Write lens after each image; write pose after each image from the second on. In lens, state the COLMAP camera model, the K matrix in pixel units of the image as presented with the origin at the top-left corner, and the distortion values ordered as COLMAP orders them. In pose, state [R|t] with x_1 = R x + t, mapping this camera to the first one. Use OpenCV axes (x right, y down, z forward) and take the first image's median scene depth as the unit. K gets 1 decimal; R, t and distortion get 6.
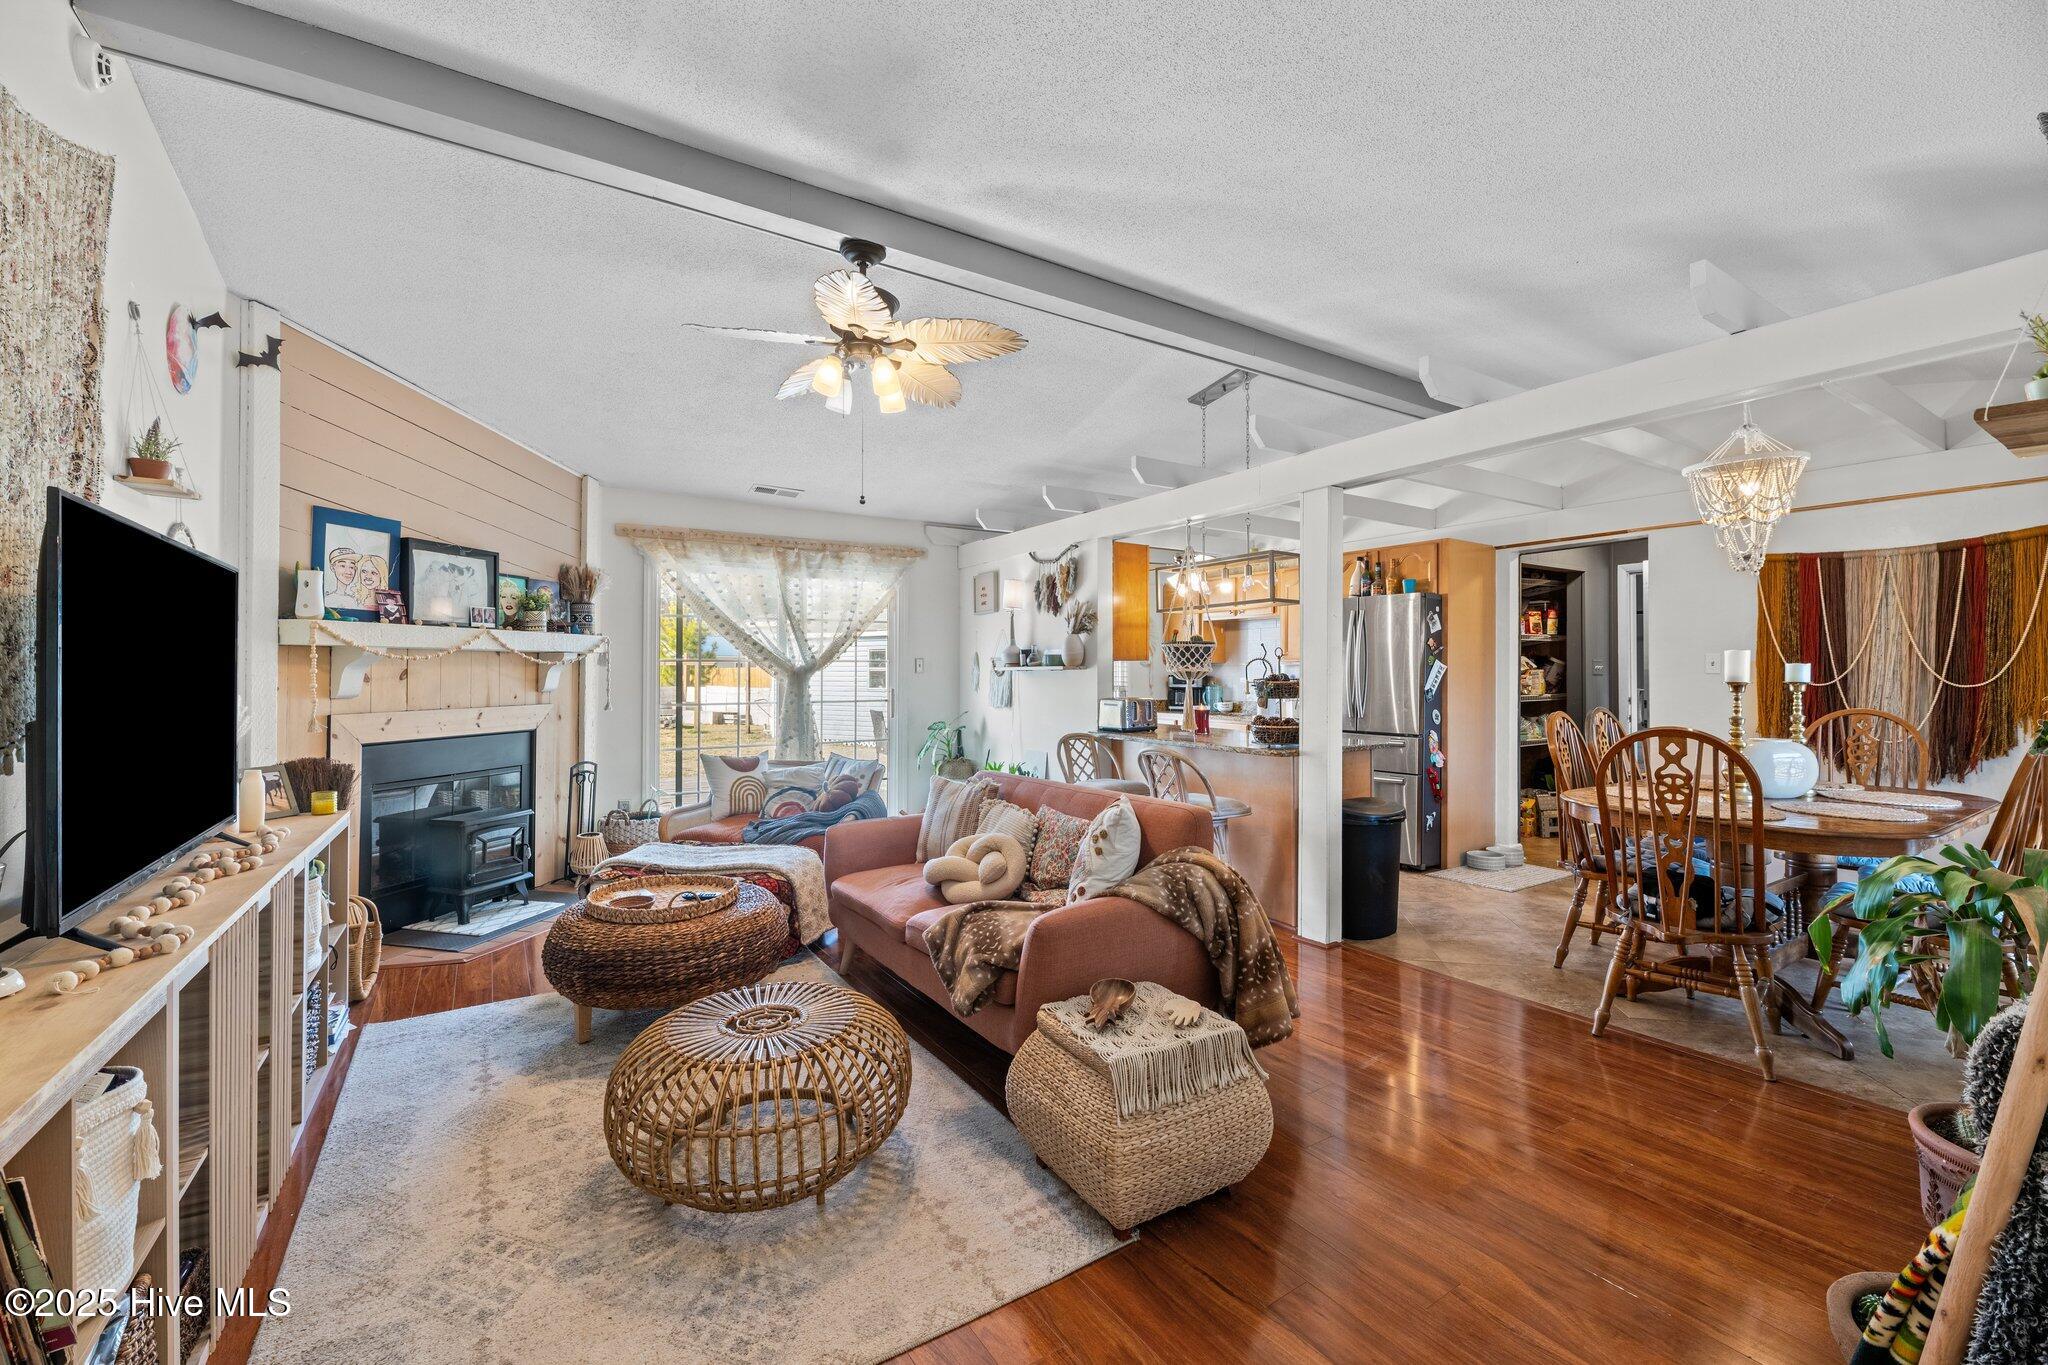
lens RADIAL K [[828.8, 0, 1026.2], [0, 828.8, 668.9], [0, 0, 1]] dist [-0.000300, -0.000109]
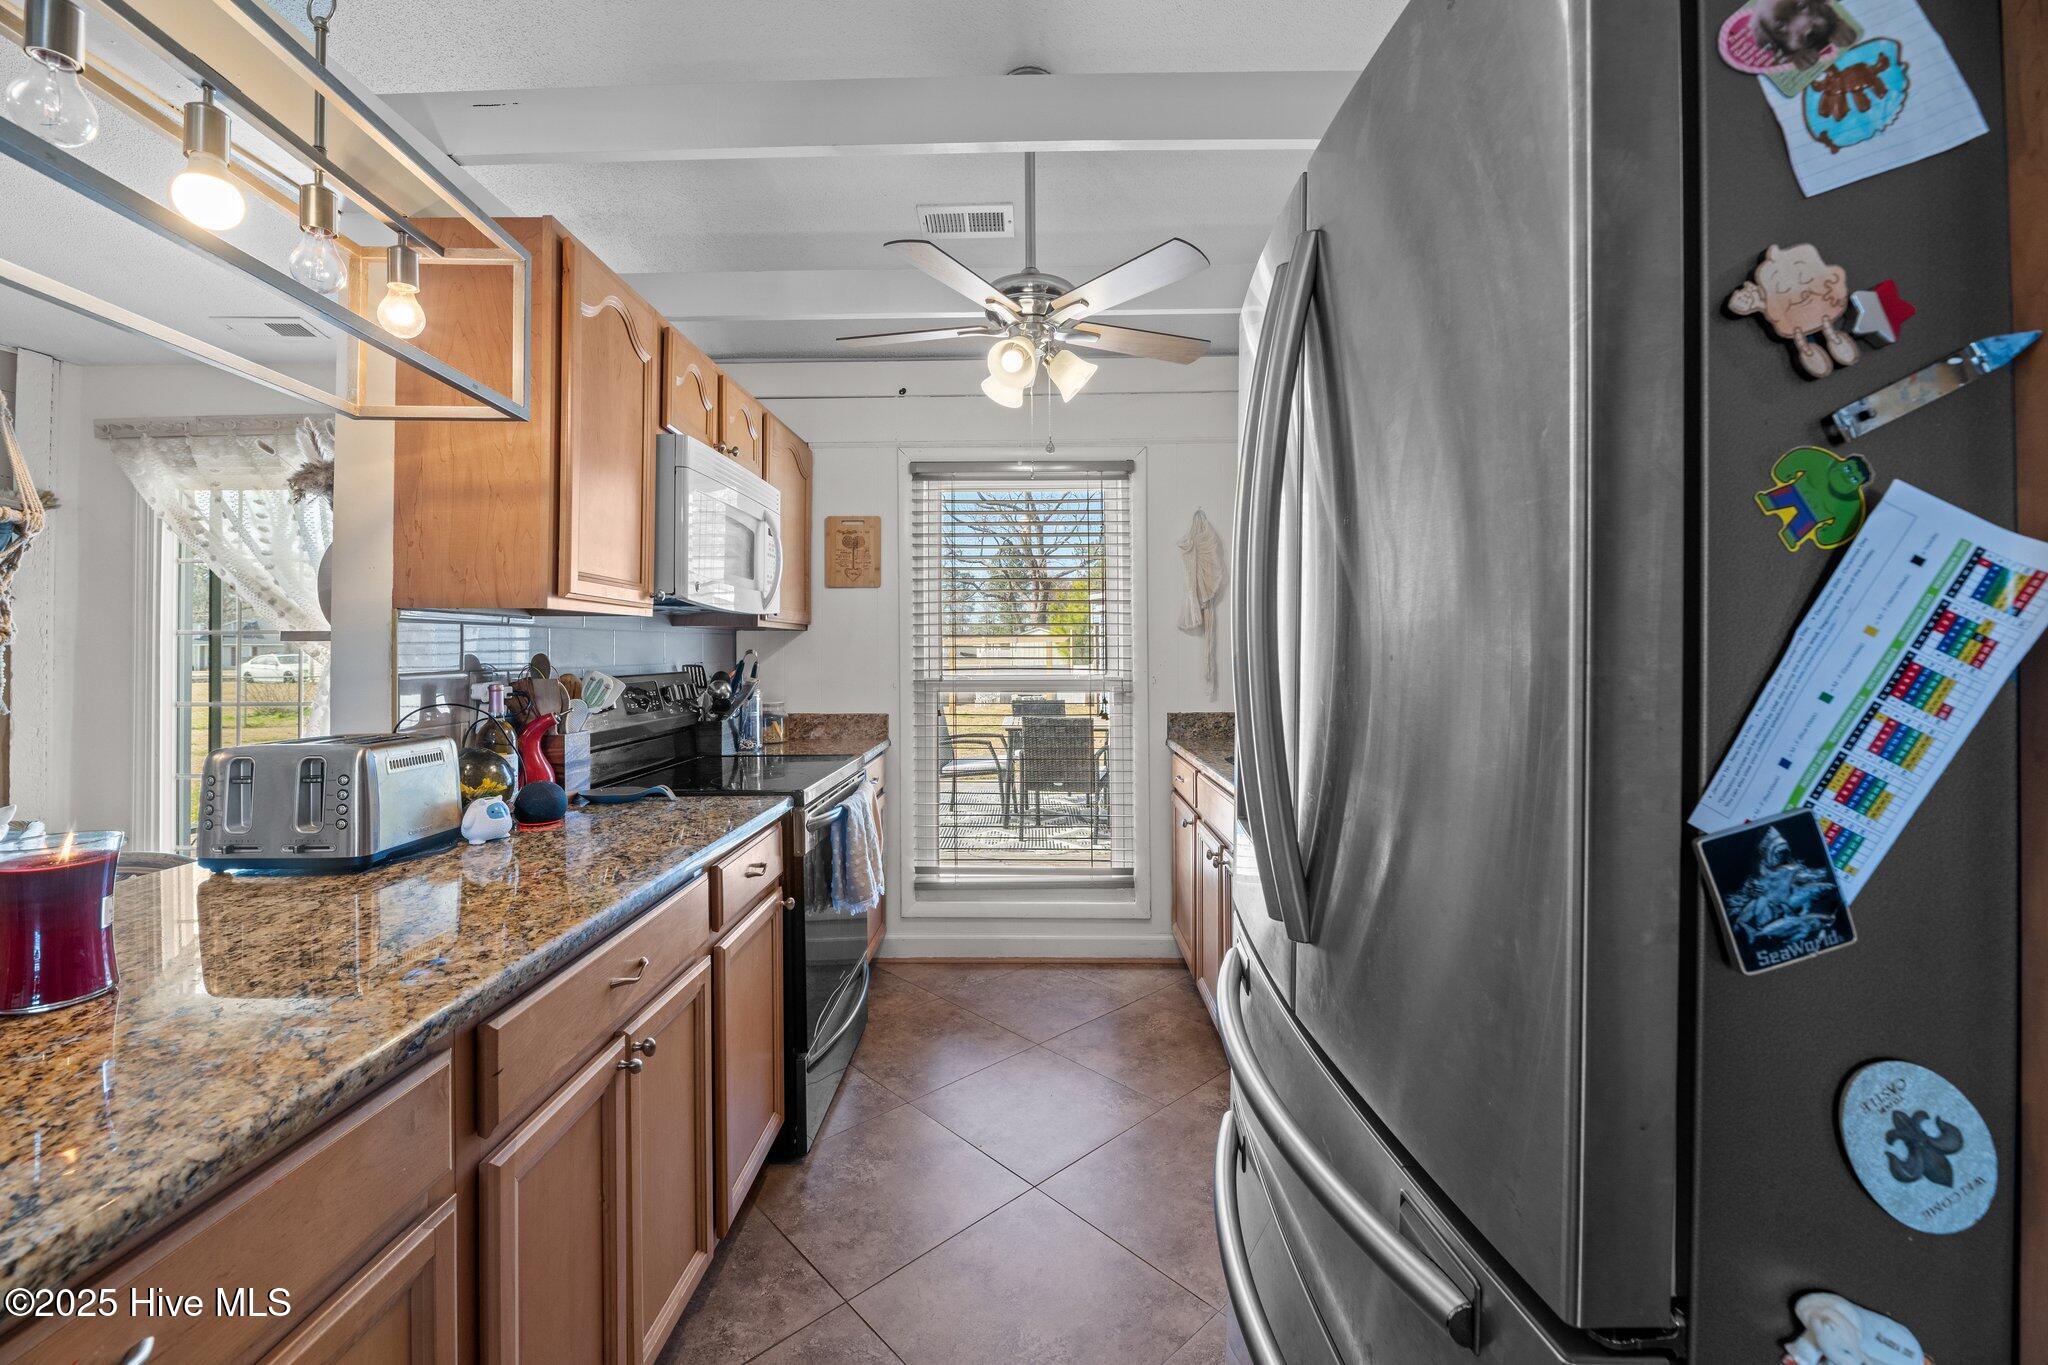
lens RADIAL K [[840.3, 0, 1015.1], [0, 840.3, 639.0], [0, 0, 1]] dist [-0.001197, -0.005000]
pose [[0.825773, -0.009927, -0.563915, 0.483479], [0.004755, 0.999932, -0.010639, 0.005537], [0.563982, 0.006105, 0.825764, 0.907066]]
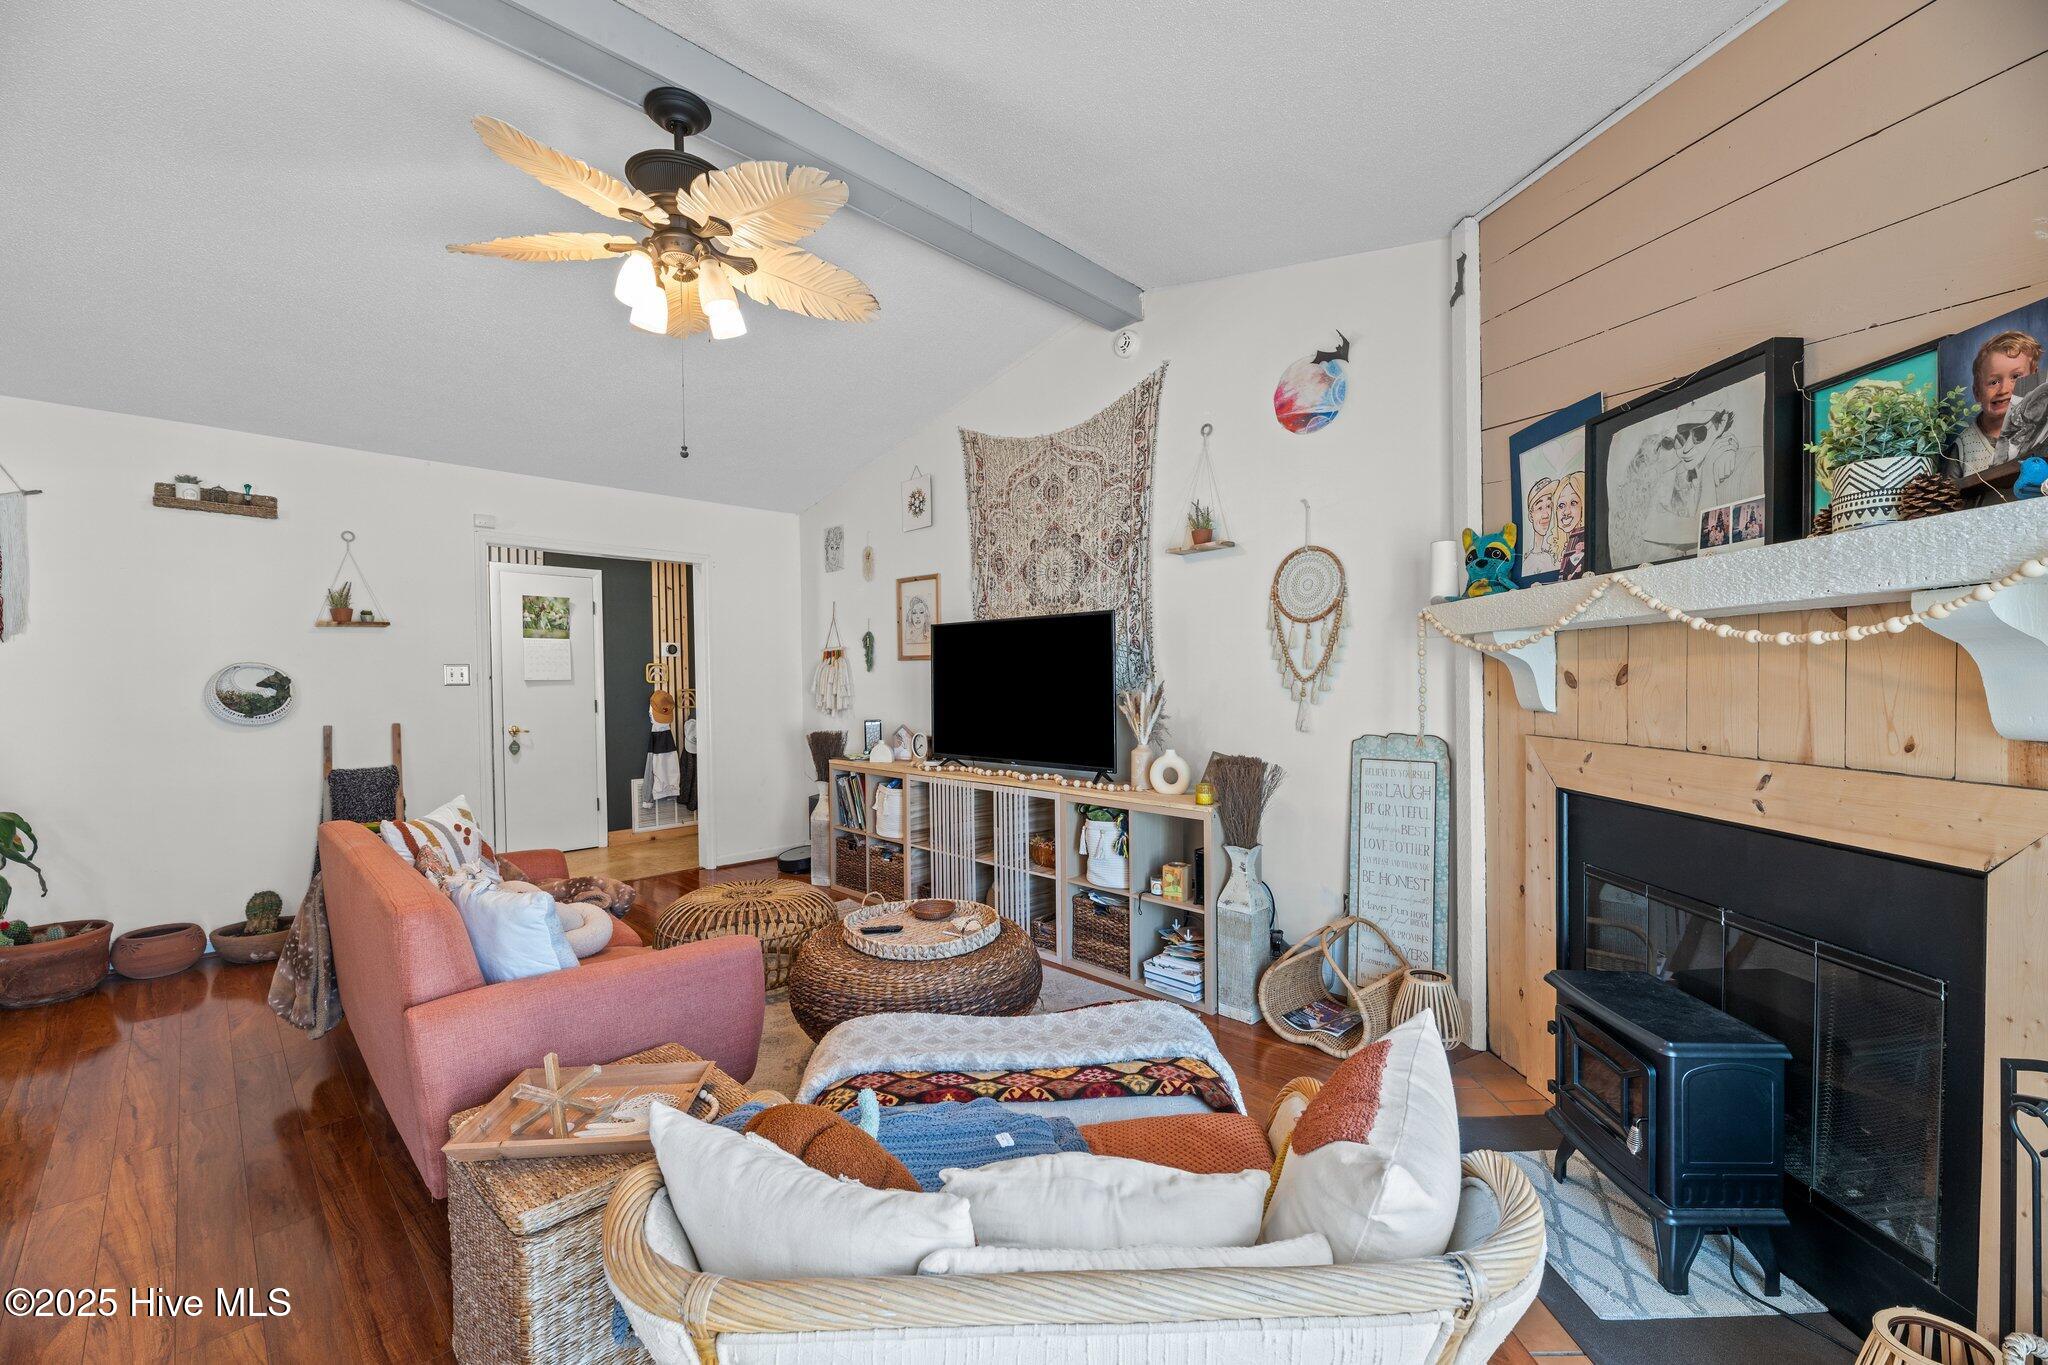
lens RADIAL K [[822.9, 0, 1026.2], [0, 822.9, 697.3], [0, 0, 1]] dist [0.000254, 0.000025]
pose [[-0.977619, 0.017493, -0.209653, -0.210405], [0.013369, 0.999689, 0.021072, 0.003748], [0.209956, 0.017797, -0.977549, 1.114872]]
